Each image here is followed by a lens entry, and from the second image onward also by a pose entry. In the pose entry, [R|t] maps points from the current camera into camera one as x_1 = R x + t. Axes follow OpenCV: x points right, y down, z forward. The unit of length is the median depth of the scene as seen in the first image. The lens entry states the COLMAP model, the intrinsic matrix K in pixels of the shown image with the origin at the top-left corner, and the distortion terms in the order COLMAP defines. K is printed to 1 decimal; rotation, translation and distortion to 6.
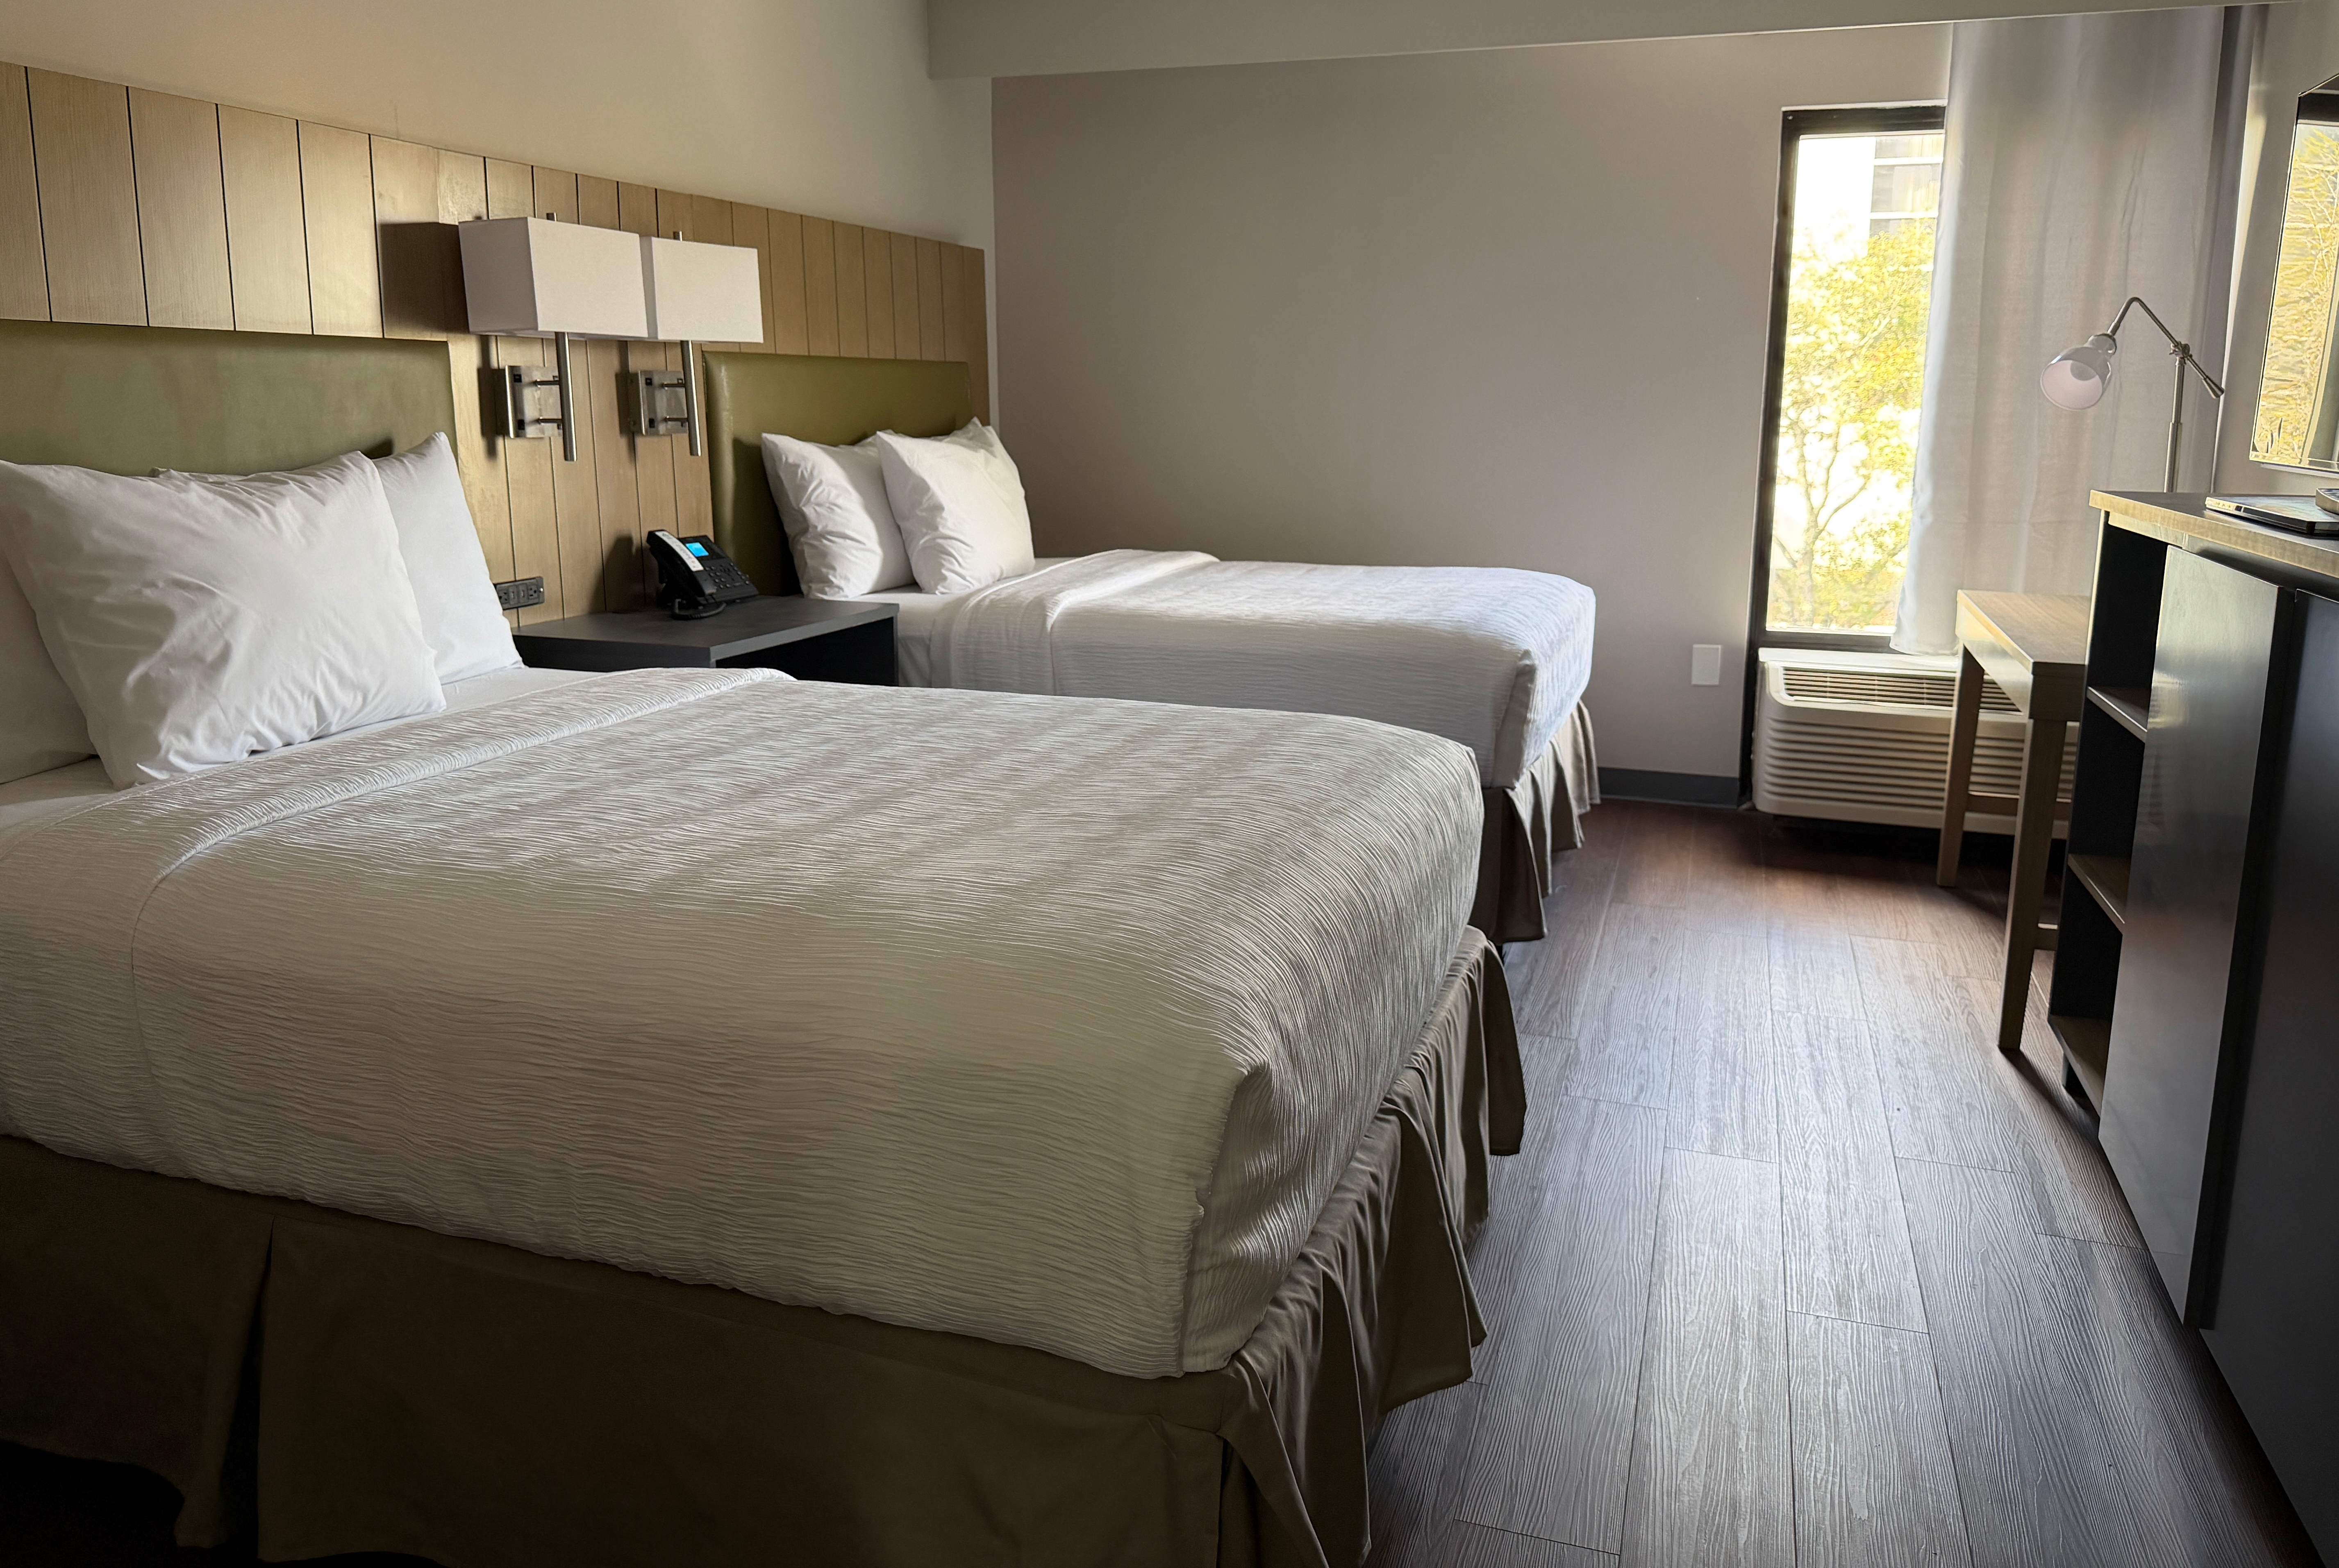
lens RADIAL K [[1653.9, 0, 1180.2], [0, 1653.9, 718.7], [0, 0, 1]] dist [0.083285, -0.091887]
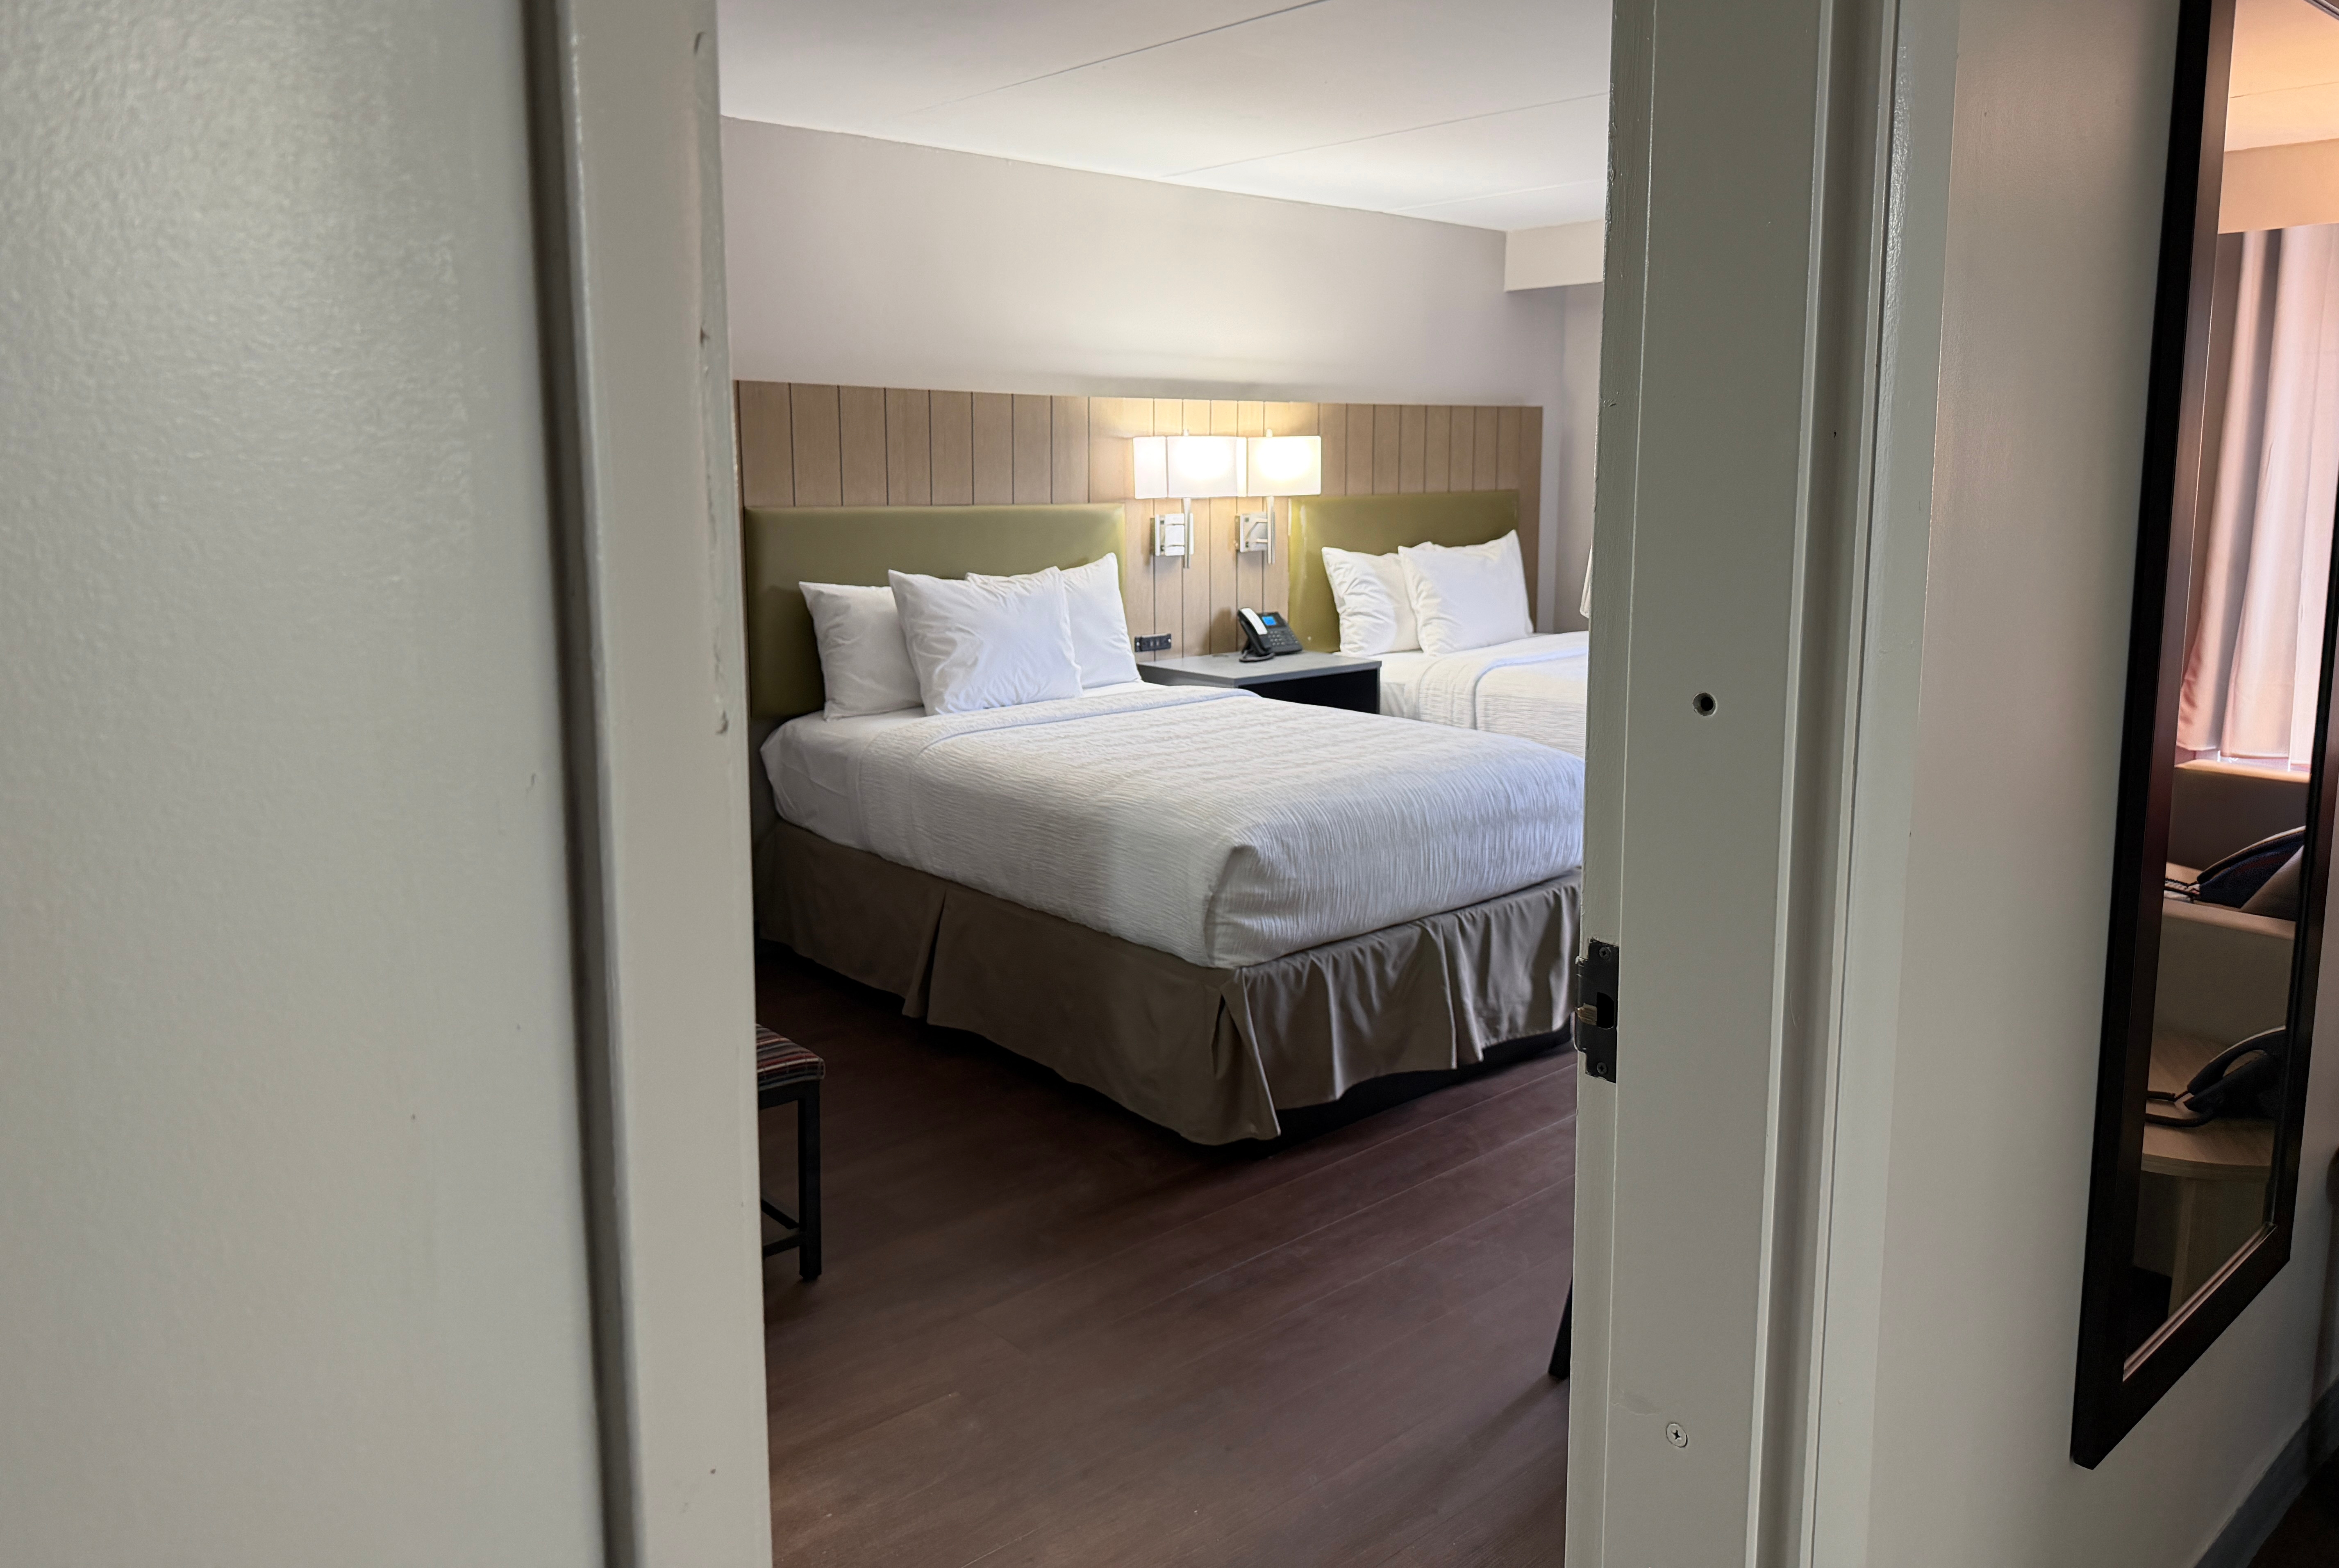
lens RADIAL K [[1661.8, 0, 1168.4], [0, 1661.8, 699.6], [0, 0, 1]] dist [0.061677, -0.099863]
pose [[0.873258, 0.068800, -0.482377, 0.412677], [-0.092057, 0.995448, -0.024676, 0.023796], [0.478483, 0.065954, 0.875616, -0.456745]]
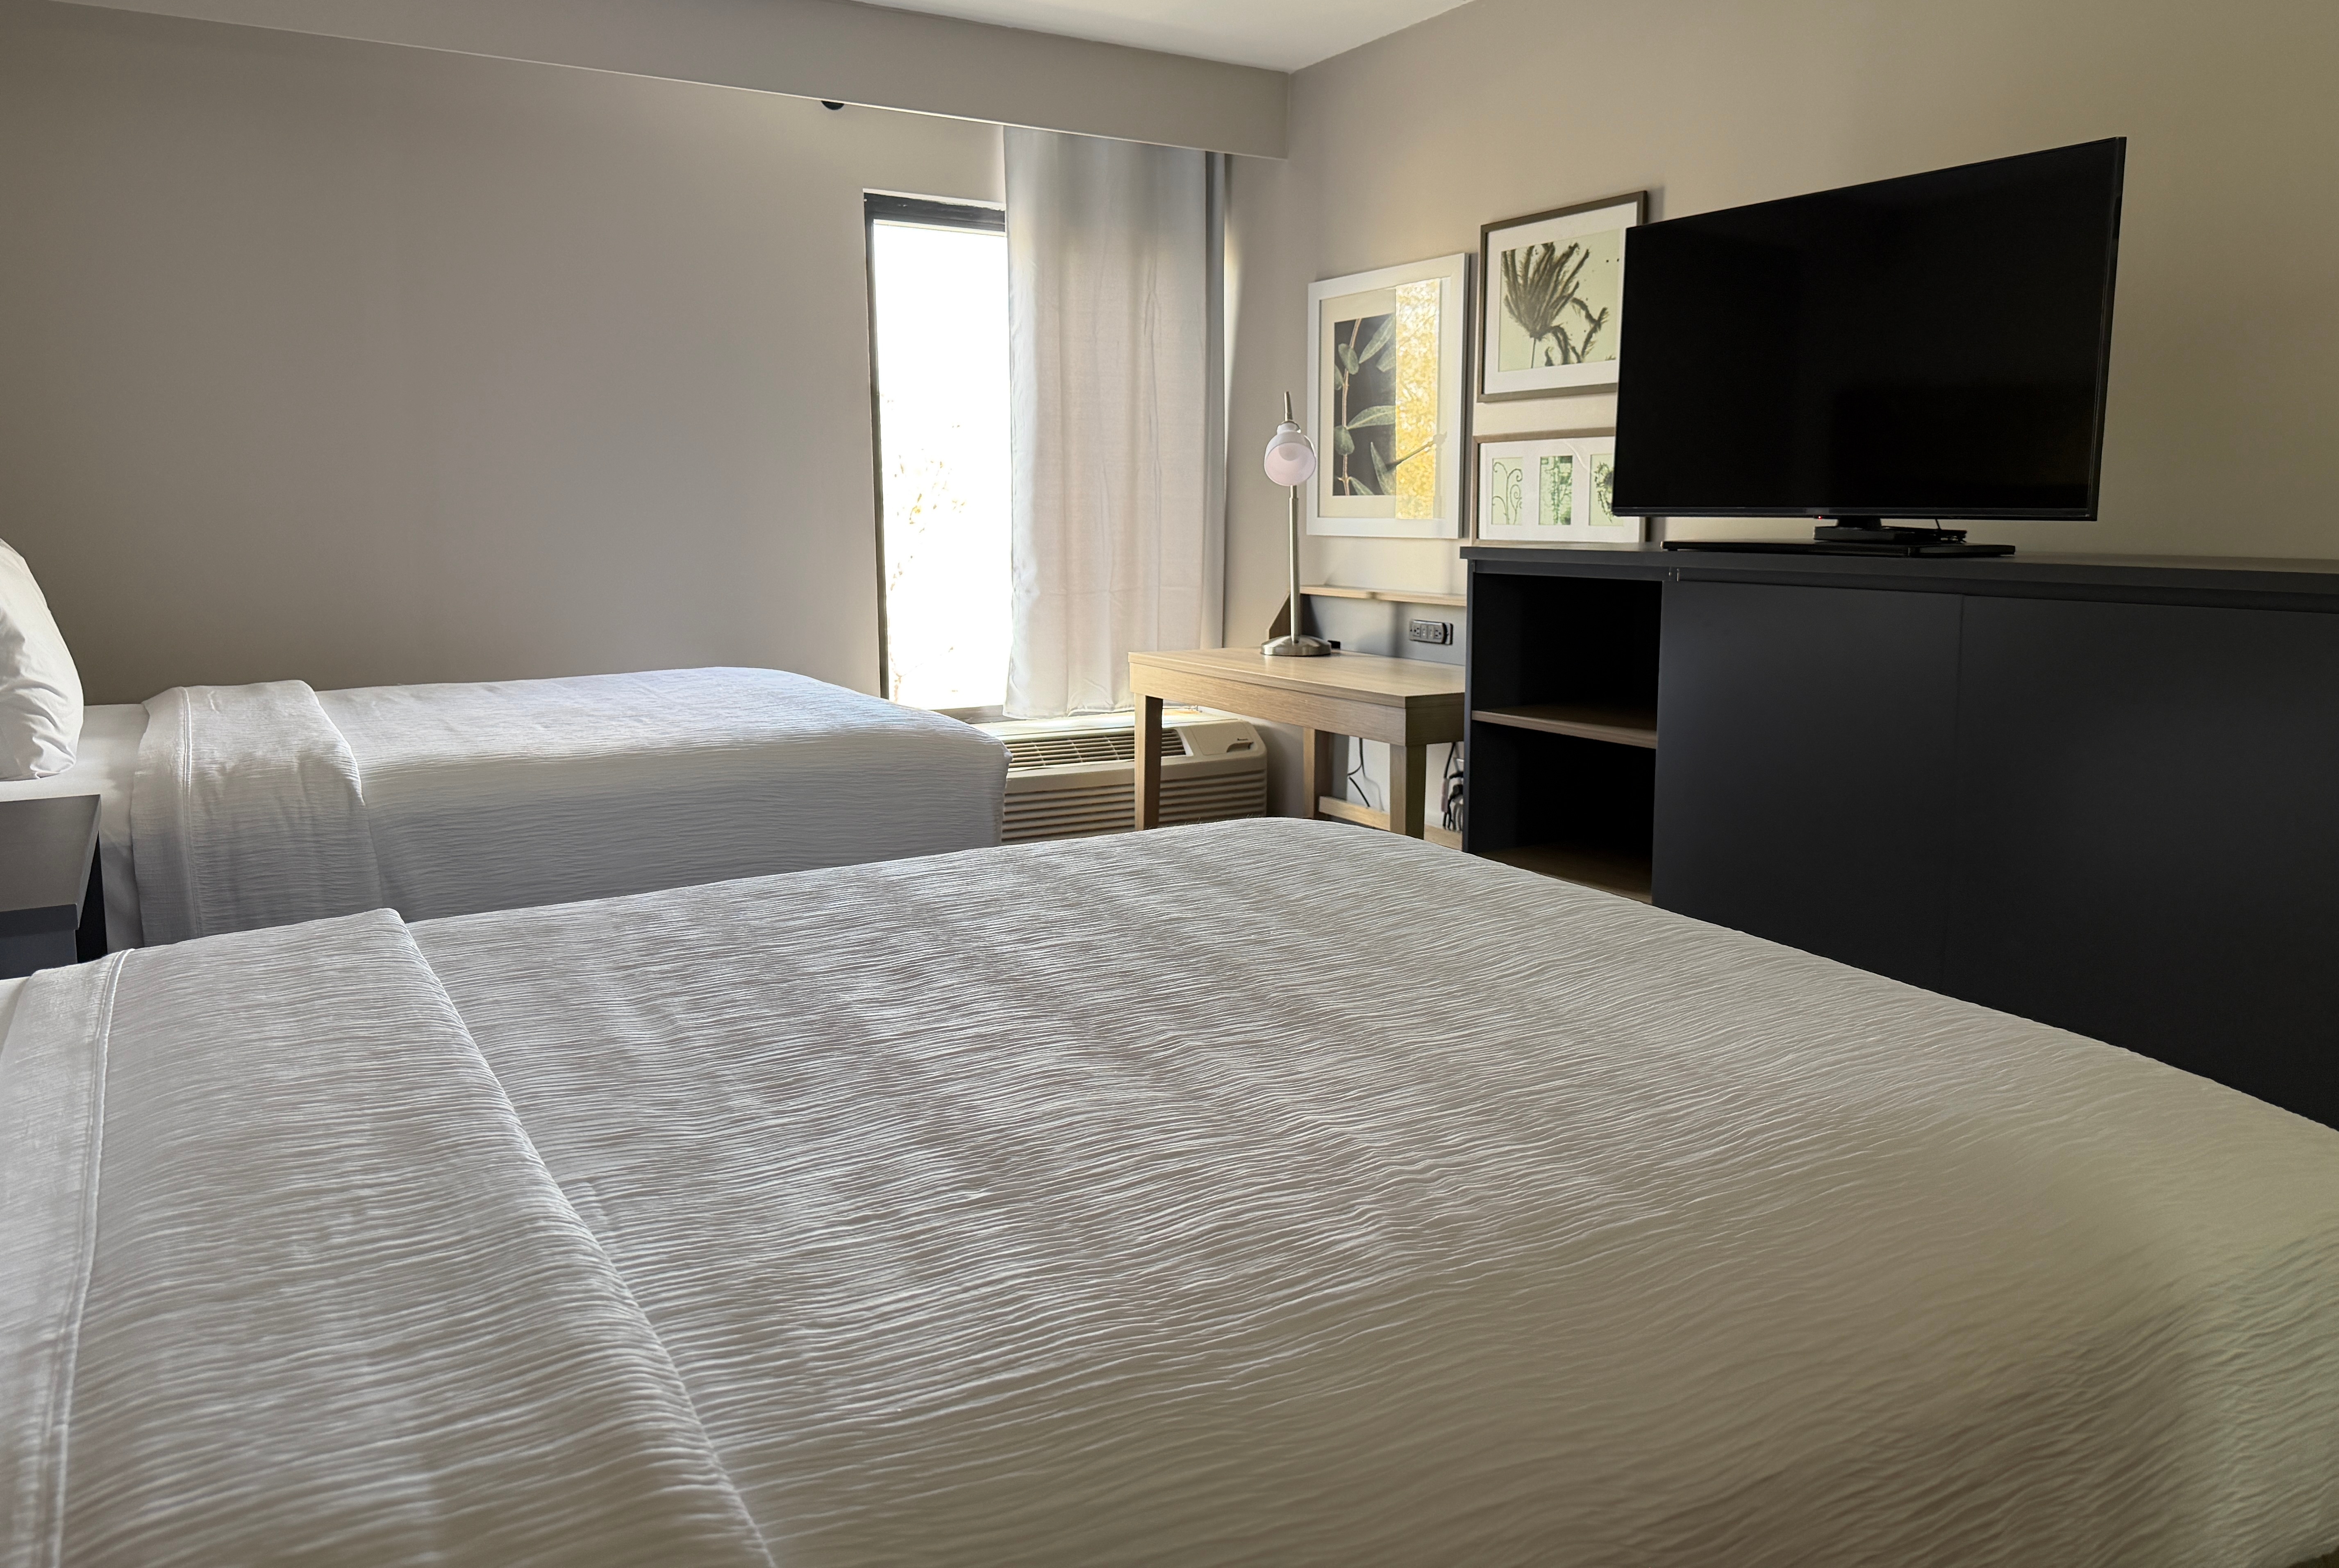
lens RADIAL K [[1661.8, 0, 1168.4], [0, 1661.8, 699.6], [0, 0, 1]] dist [0.061677, -0.099863]
pose [[0.642610, -0.095490, 0.760220, -0.378117], [0.149113, 0.988819, -0.001840, -0.044518], [-0.751544, 0.114541, 0.649663, 0.312587]]
